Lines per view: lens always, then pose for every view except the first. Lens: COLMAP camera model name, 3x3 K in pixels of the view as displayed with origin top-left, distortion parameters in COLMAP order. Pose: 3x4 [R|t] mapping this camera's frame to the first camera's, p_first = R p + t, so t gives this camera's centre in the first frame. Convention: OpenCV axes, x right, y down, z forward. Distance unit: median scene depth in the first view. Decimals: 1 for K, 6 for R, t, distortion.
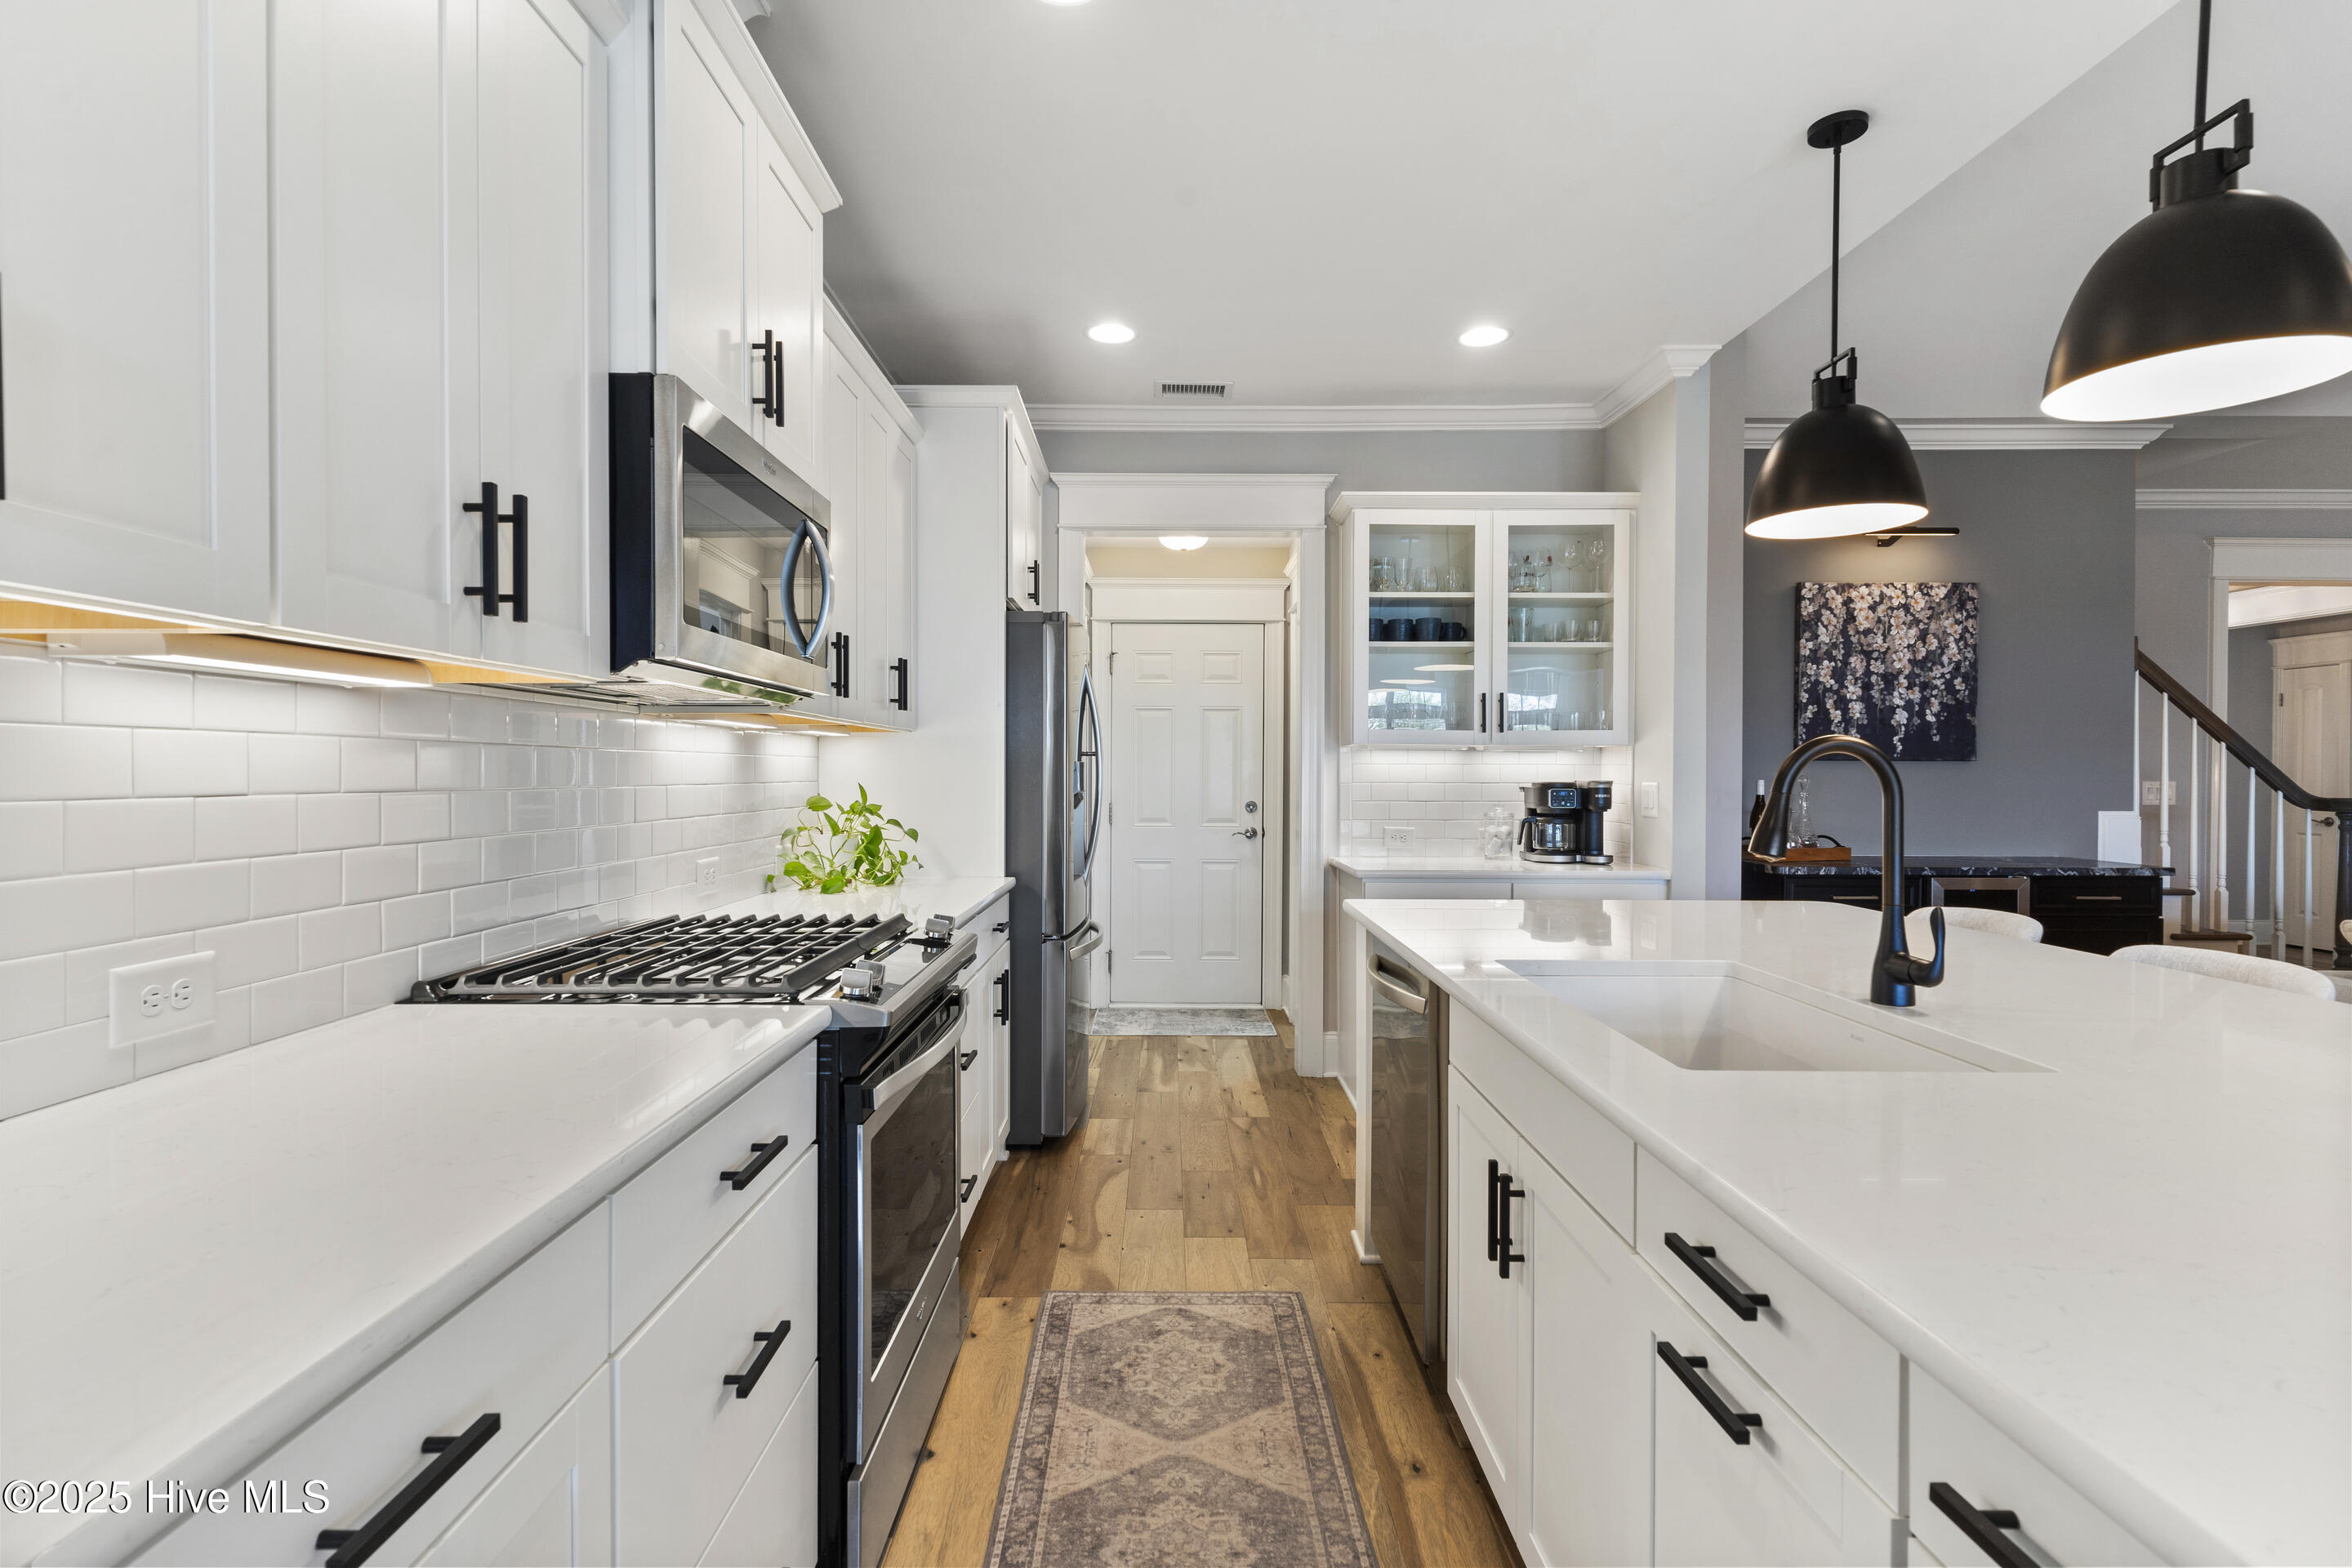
lens RADIAL K [[1118.1, 0, 1163.6], [0, 1118.1, 781.2], [0, 0, 1]] dist [0.000109, 0.000734]
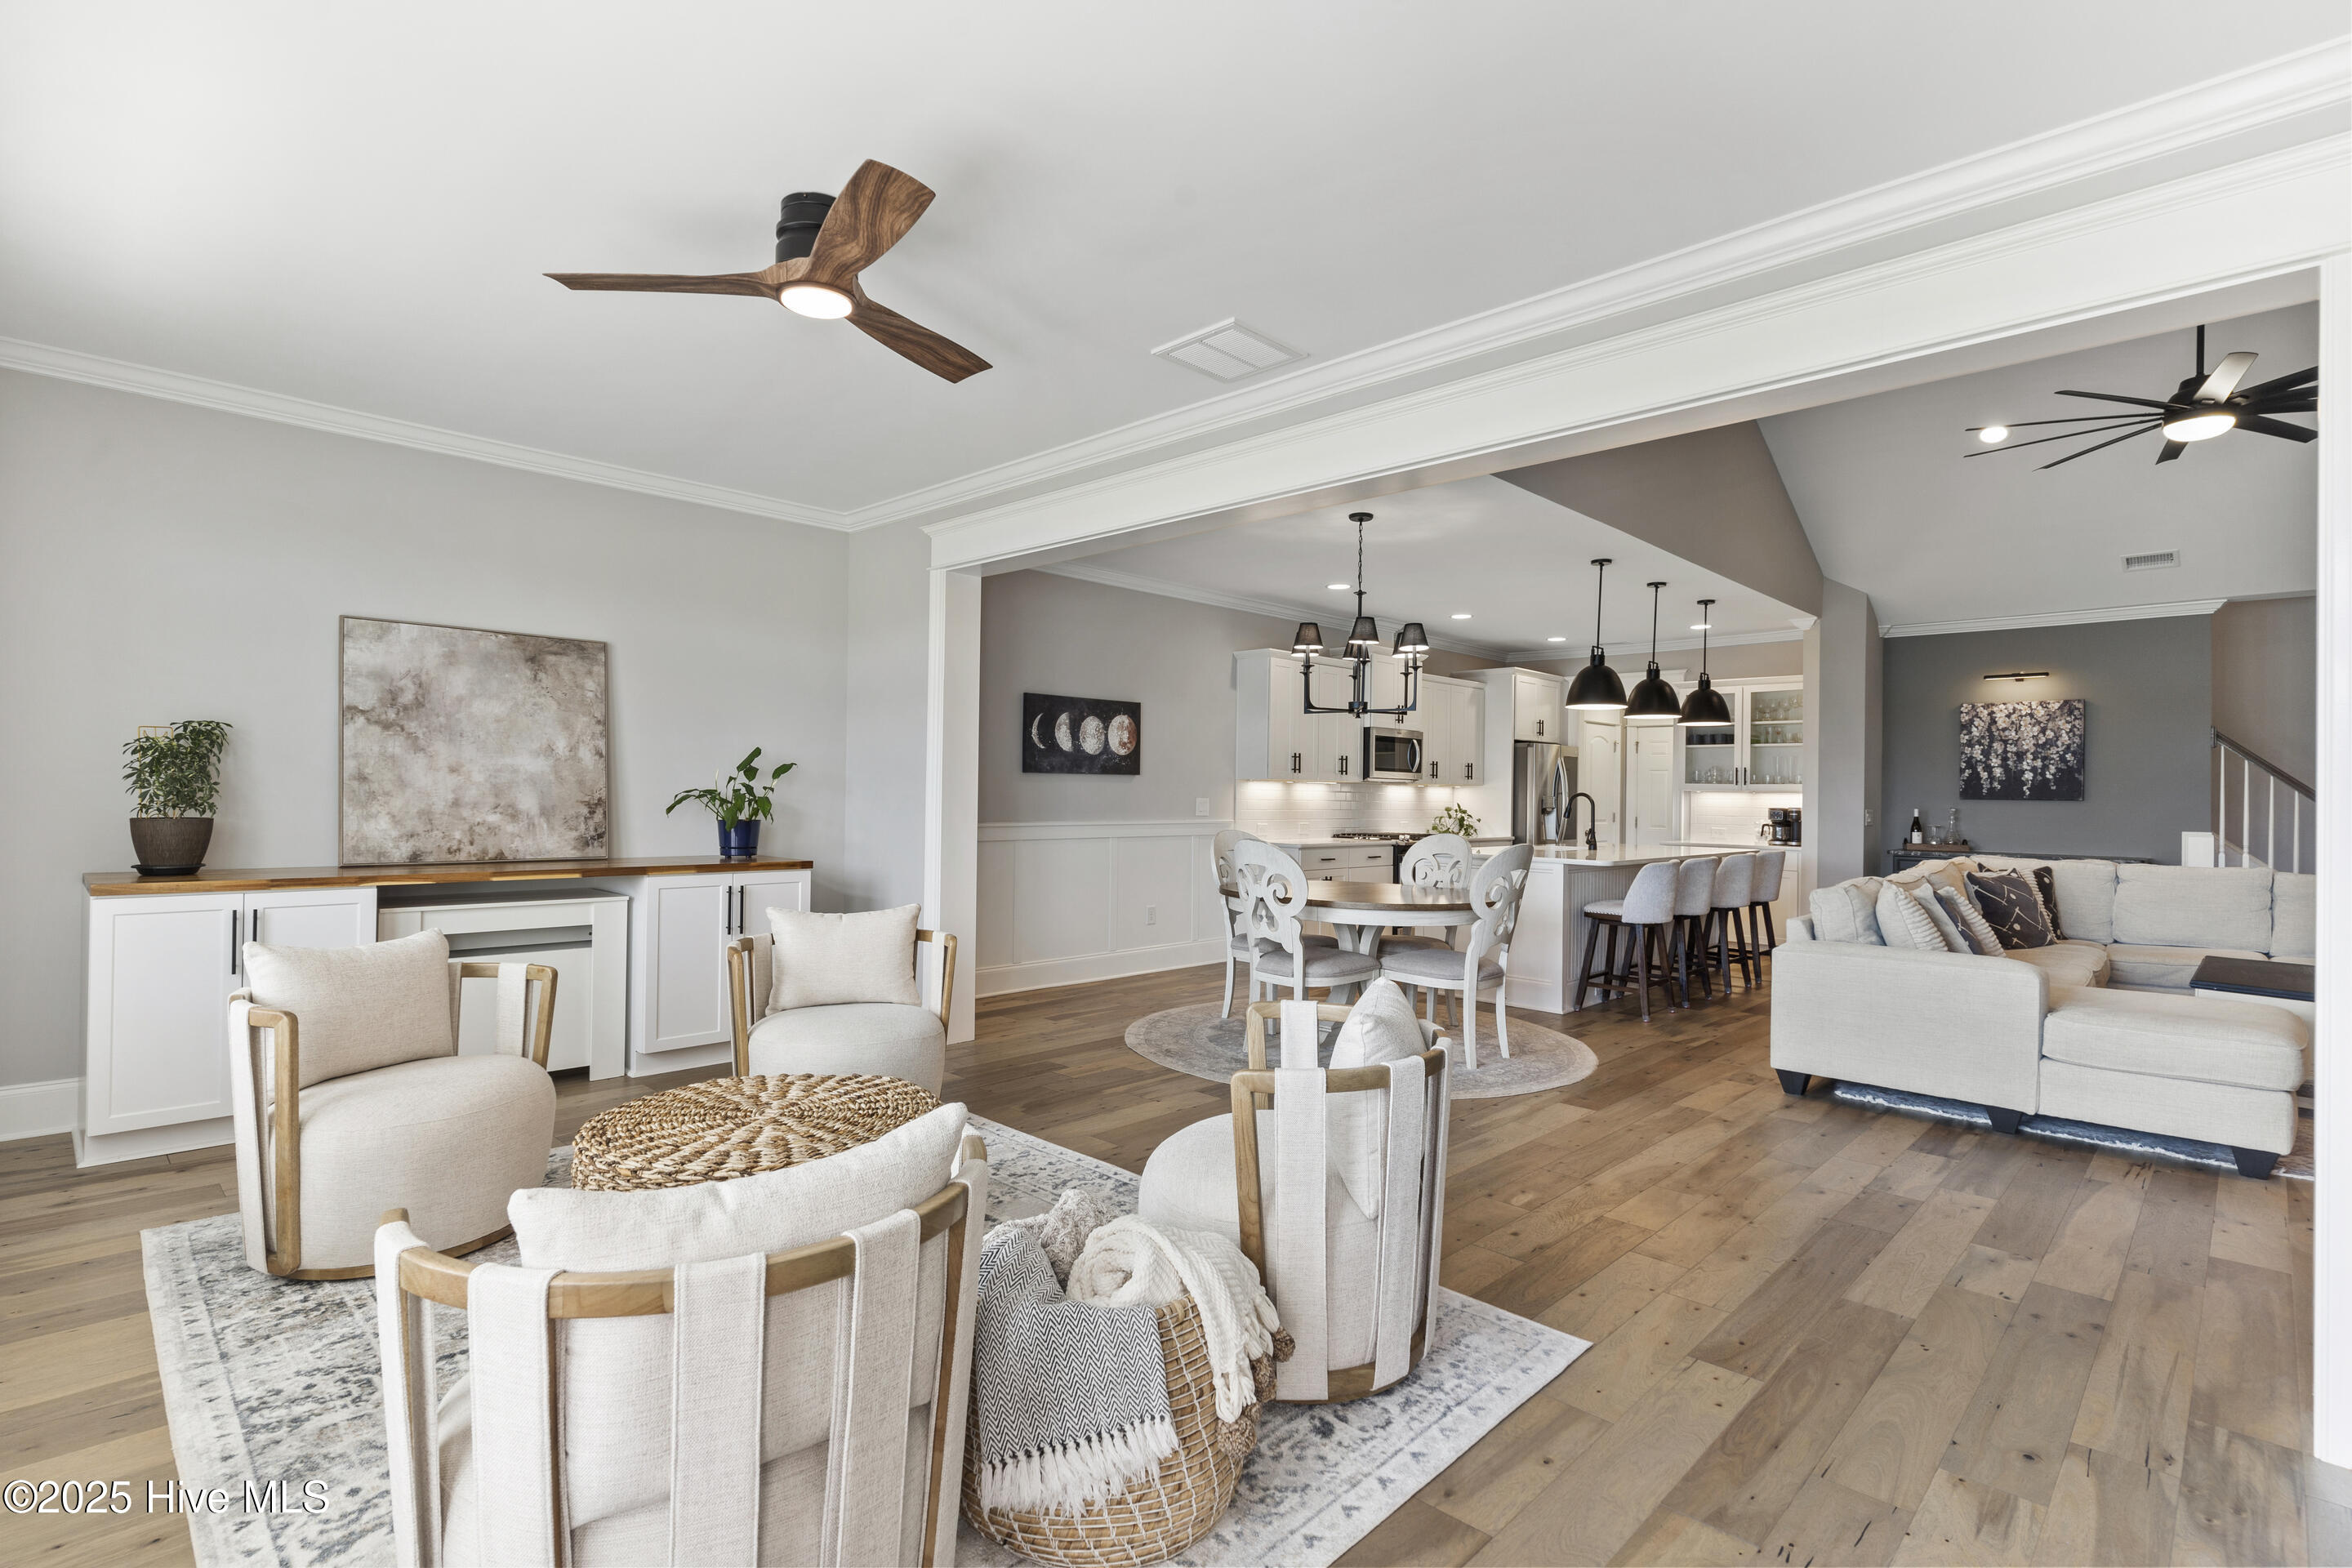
lens RADIAL K [[1110.2, 0, 1162.3], [0, 1110.2, 783.8], [0, 0, 1]] dist [0.000487, 0.000303]
pose [[0.715389, 0.001101, -0.698726, 0.912091], [-0.019352, 0.999646, -0.018239, 0.015125], [0.698459, 0.026570, 0.715157, -1.253297]]
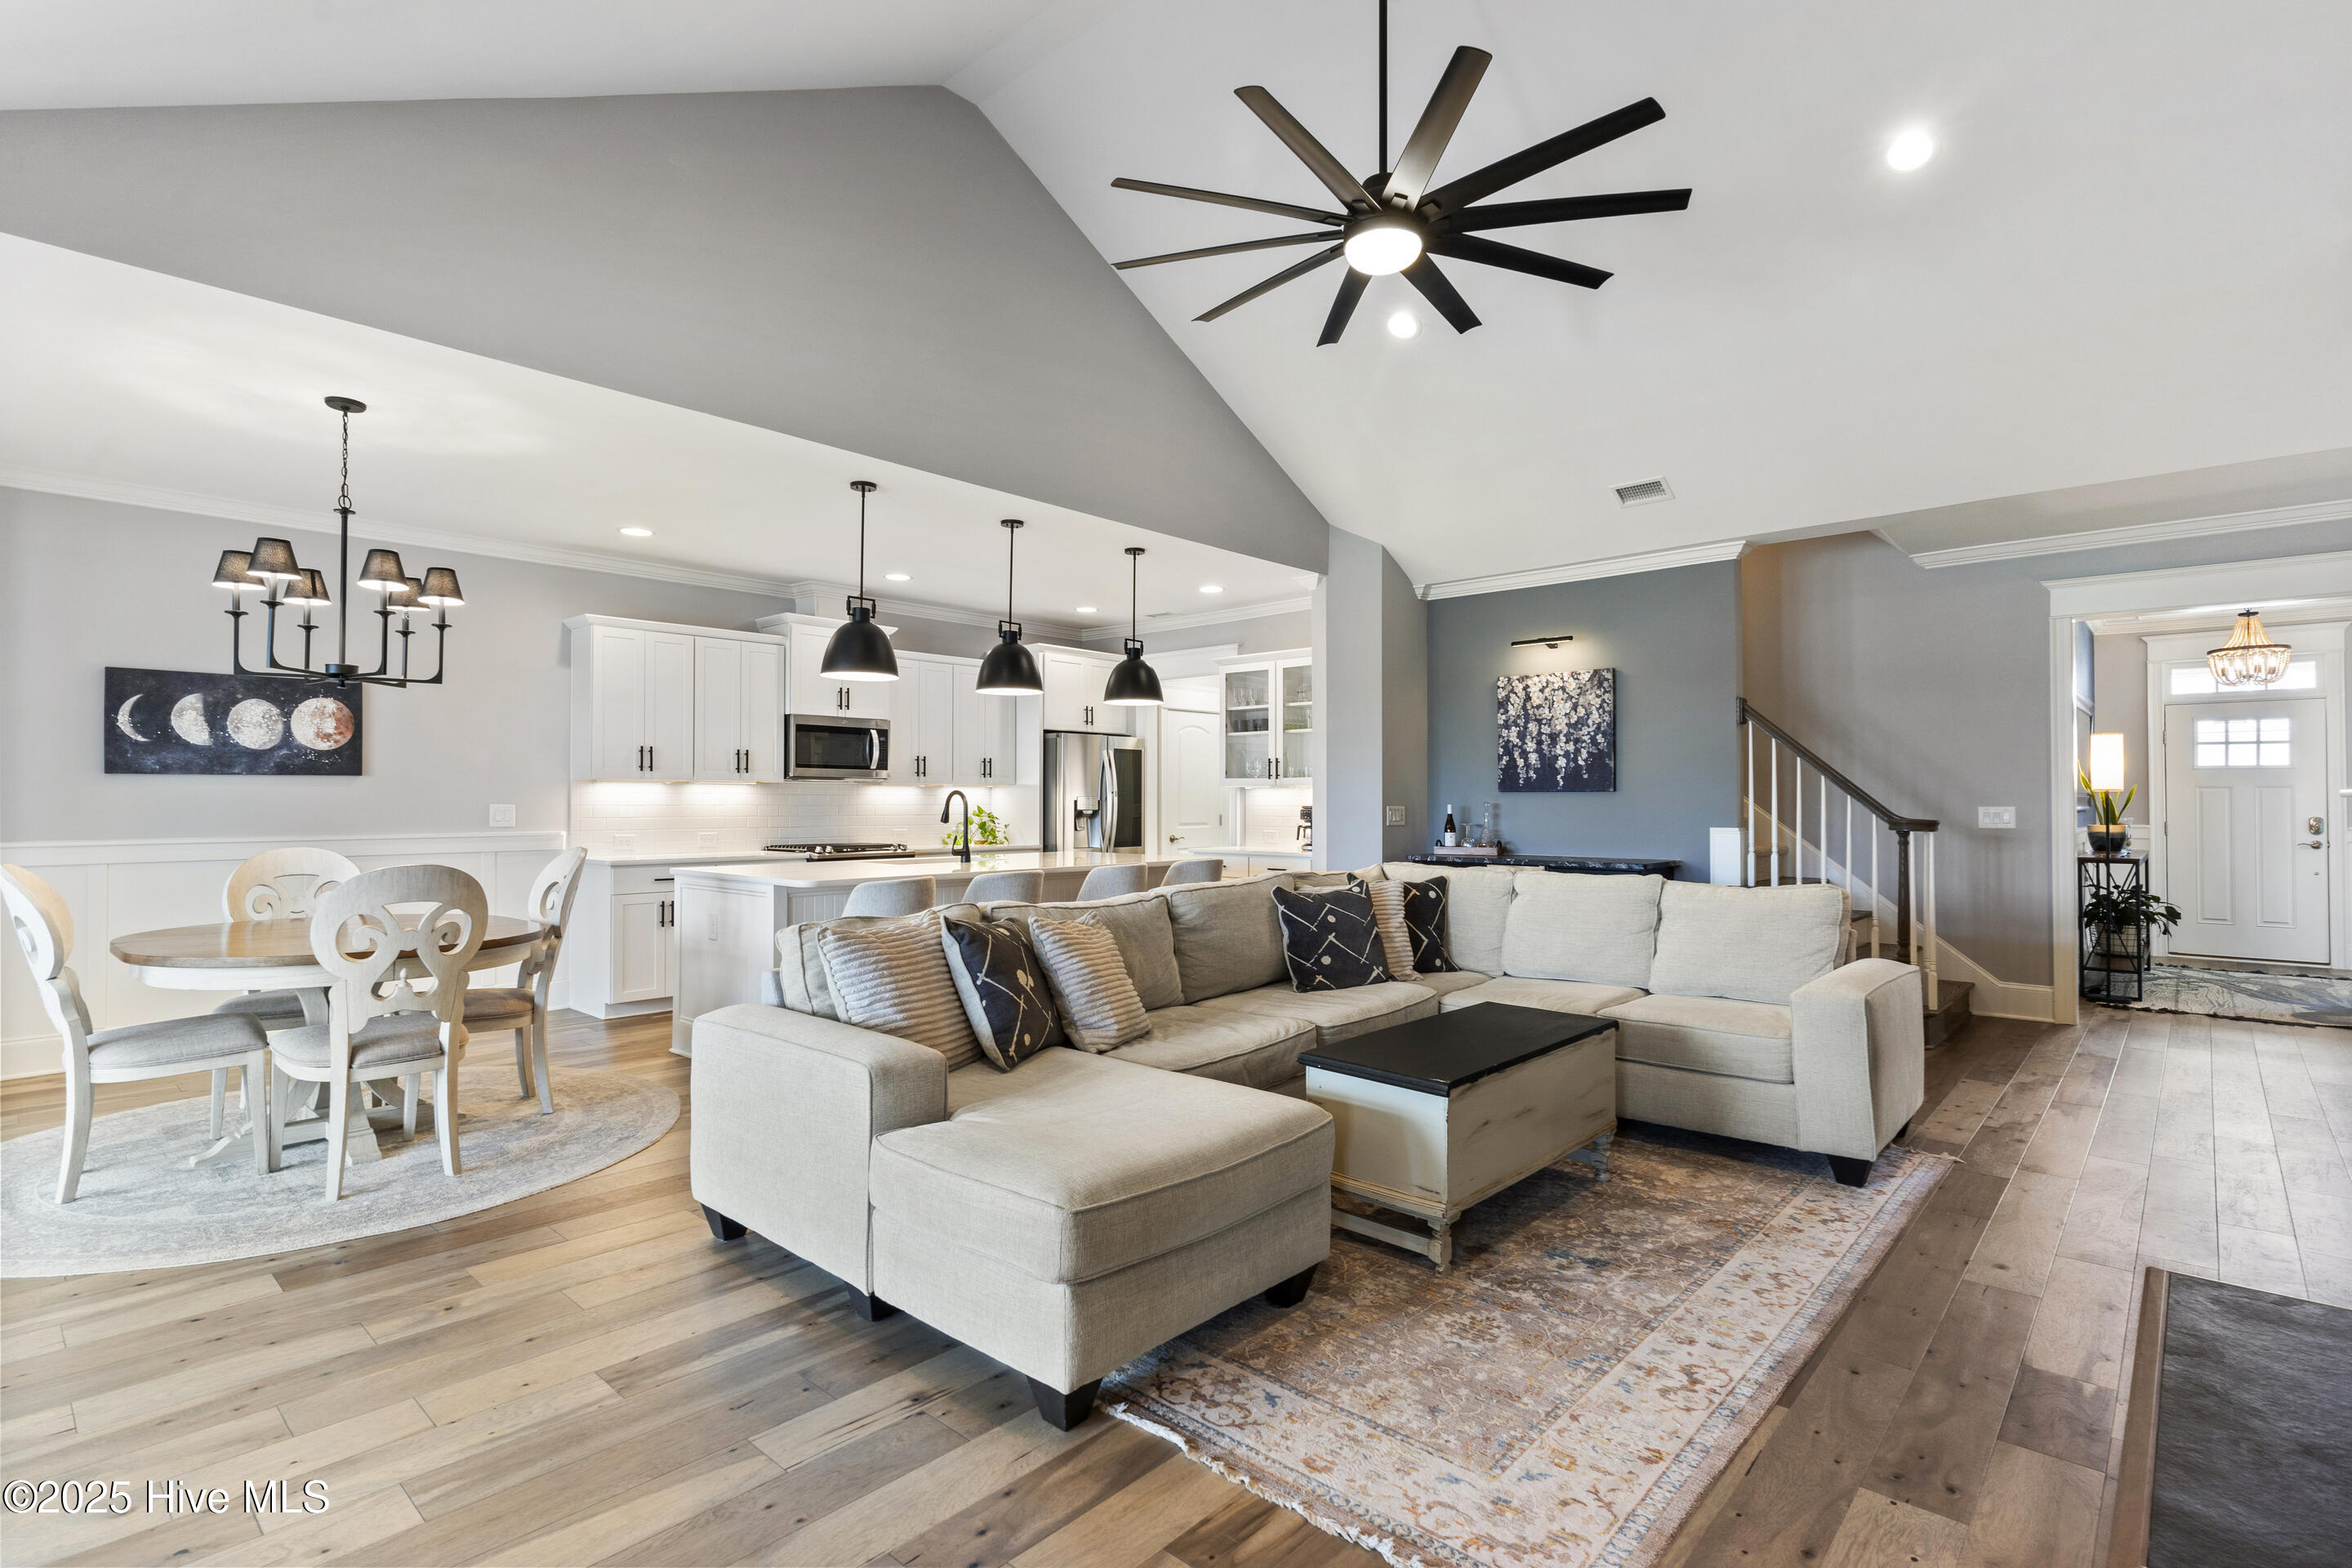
lens RADIAL K [[1118.1, 0, 1163.6], [0, 1118.1, 781.2], [0, 0, 1]] dist [0.000109, 0.000734]
pose [[0.740865, -0.015413, -0.671478, 1.266041], [-0.003993, 0.999618, -0.027350, 0.010533], [0.671643, 0.022944, 0.740520, -0.456158]]
